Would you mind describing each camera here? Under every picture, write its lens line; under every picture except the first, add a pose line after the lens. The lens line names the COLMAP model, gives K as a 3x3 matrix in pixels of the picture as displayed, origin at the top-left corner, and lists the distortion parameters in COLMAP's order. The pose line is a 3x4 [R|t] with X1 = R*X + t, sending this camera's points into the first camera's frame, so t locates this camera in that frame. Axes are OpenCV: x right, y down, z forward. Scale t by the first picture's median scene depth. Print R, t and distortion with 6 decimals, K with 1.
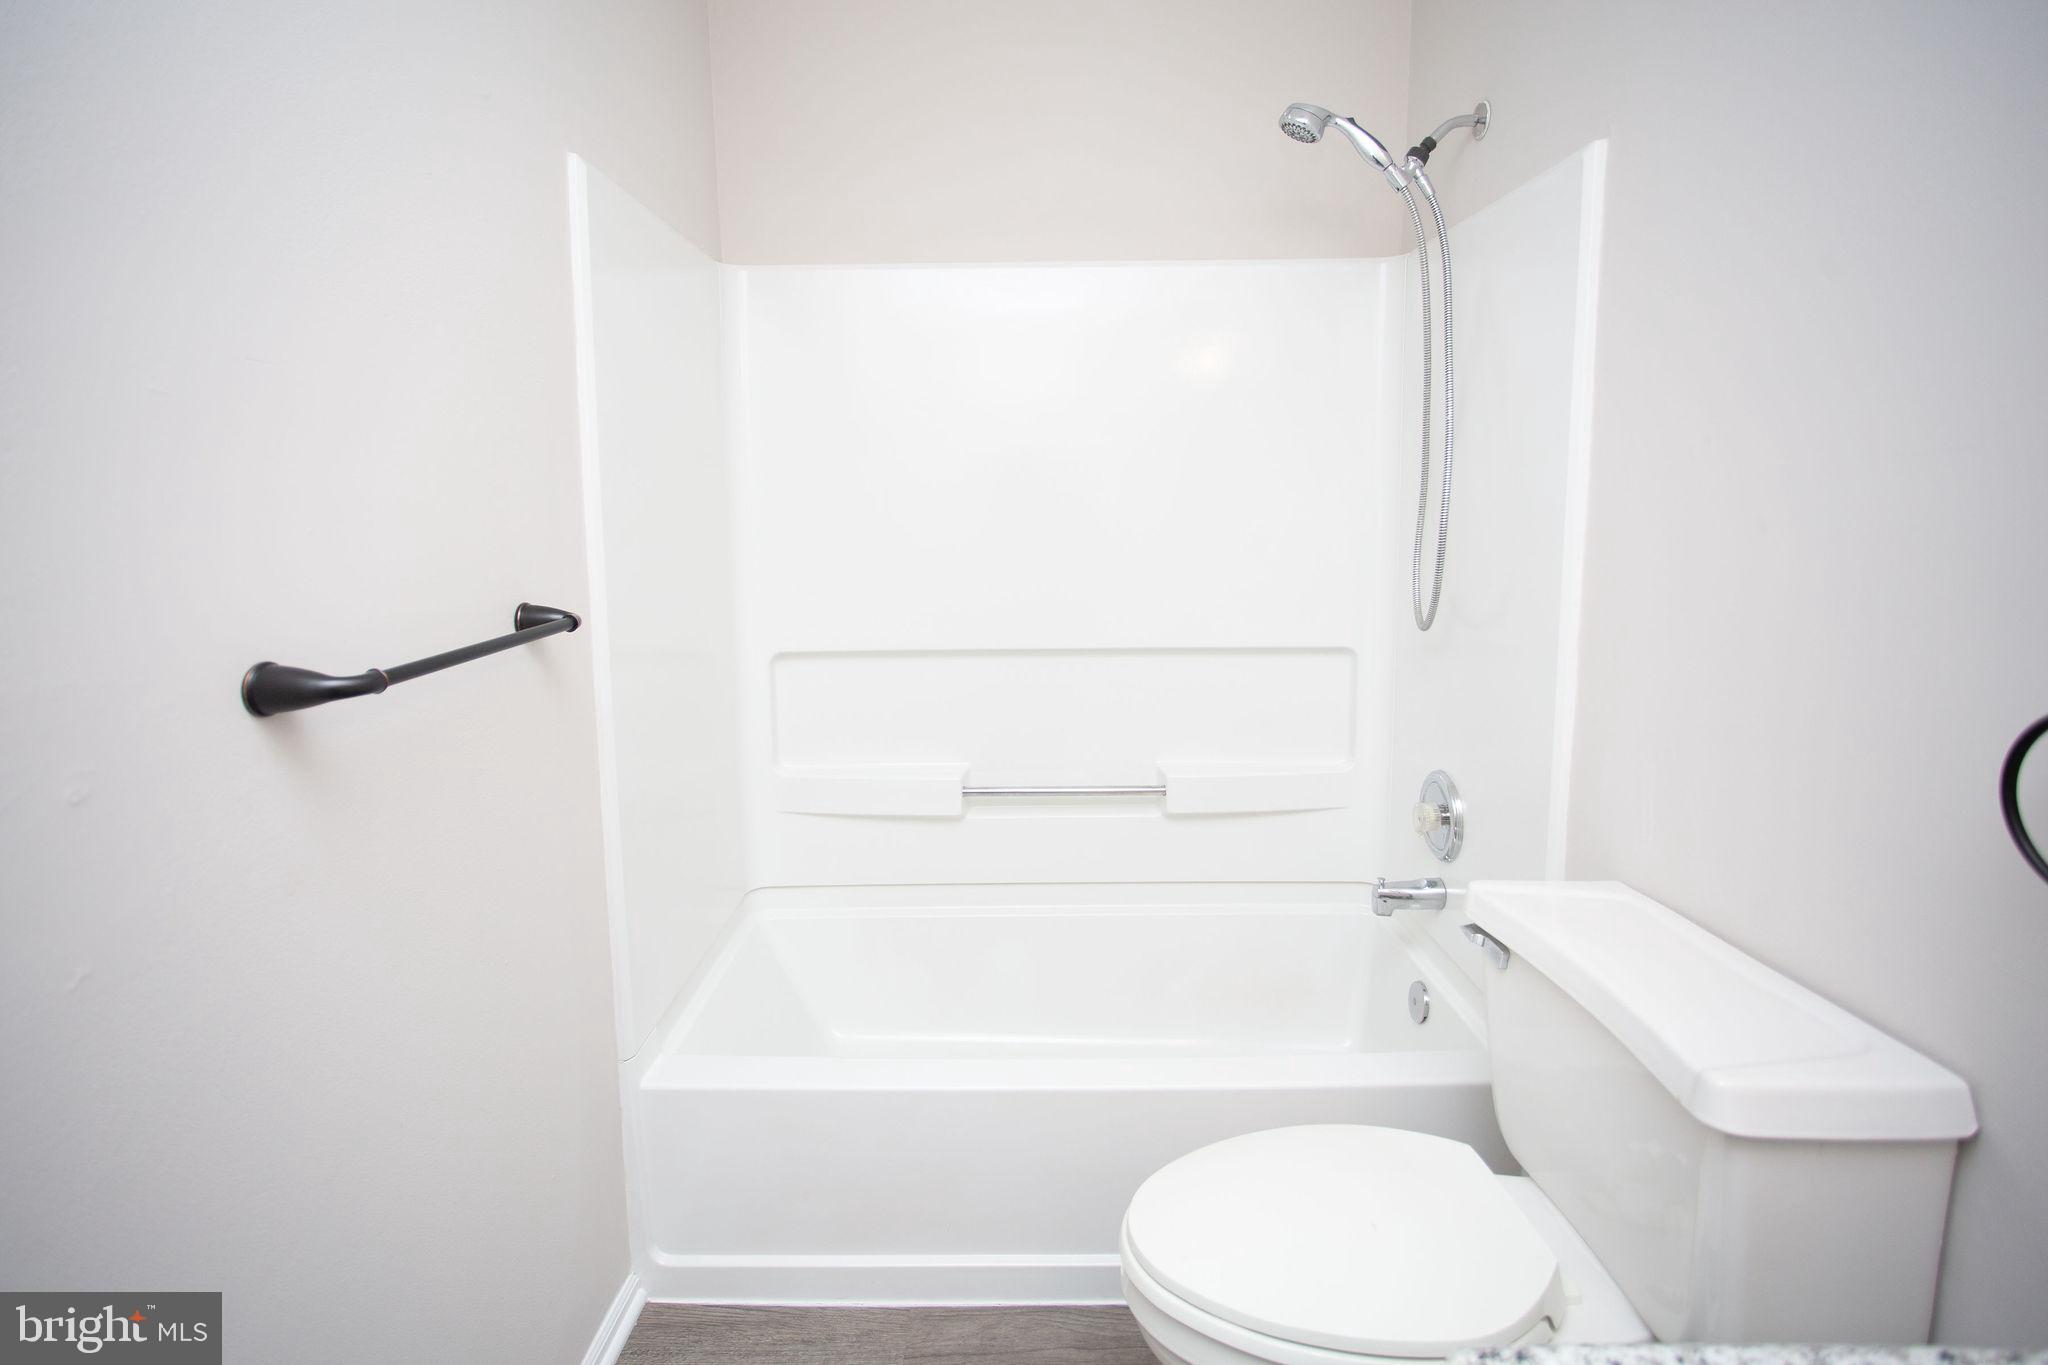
lens RADIAL K [[974.7, 0, 1015.8], [0, 974.7, 605.7], [0, 0, 1]] dist [-0.031013, -0.000440]
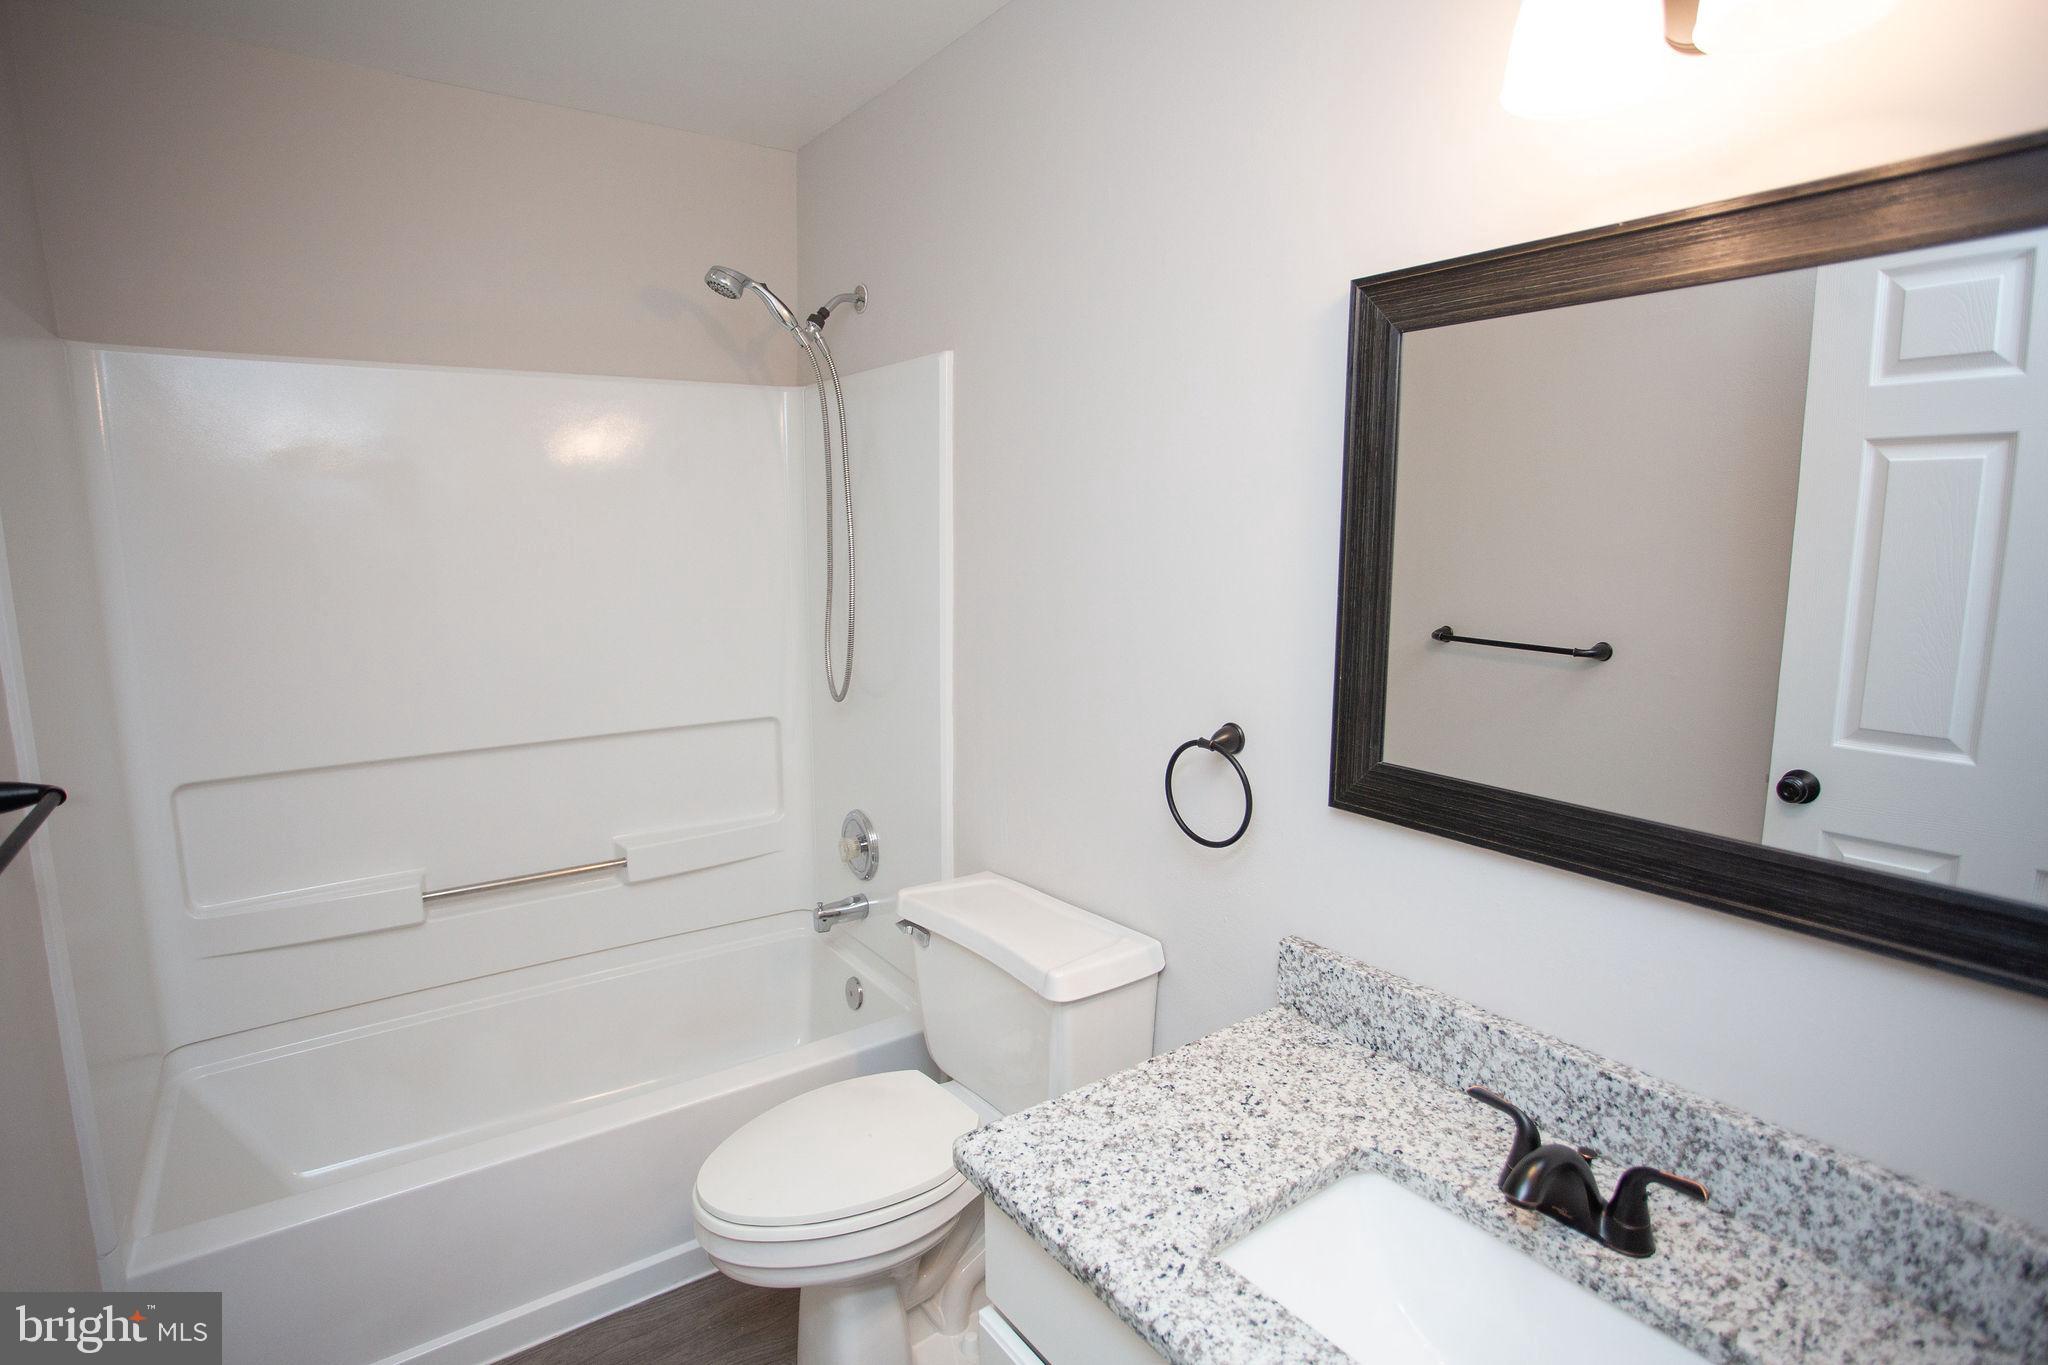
lens RADIAL K [[1038.0, 0, 1003.0], [0, 1038.0, 667.9], [0, 0, 1]] dist [-0.066447, 0.025199]
pose [[0.814879, -0.070359, 0.575344, -0.174837], [0.053474, 0.997498, 0.046247, -0.068539], [-0.577159, -0.006920, 0.816603, -0.217232]]
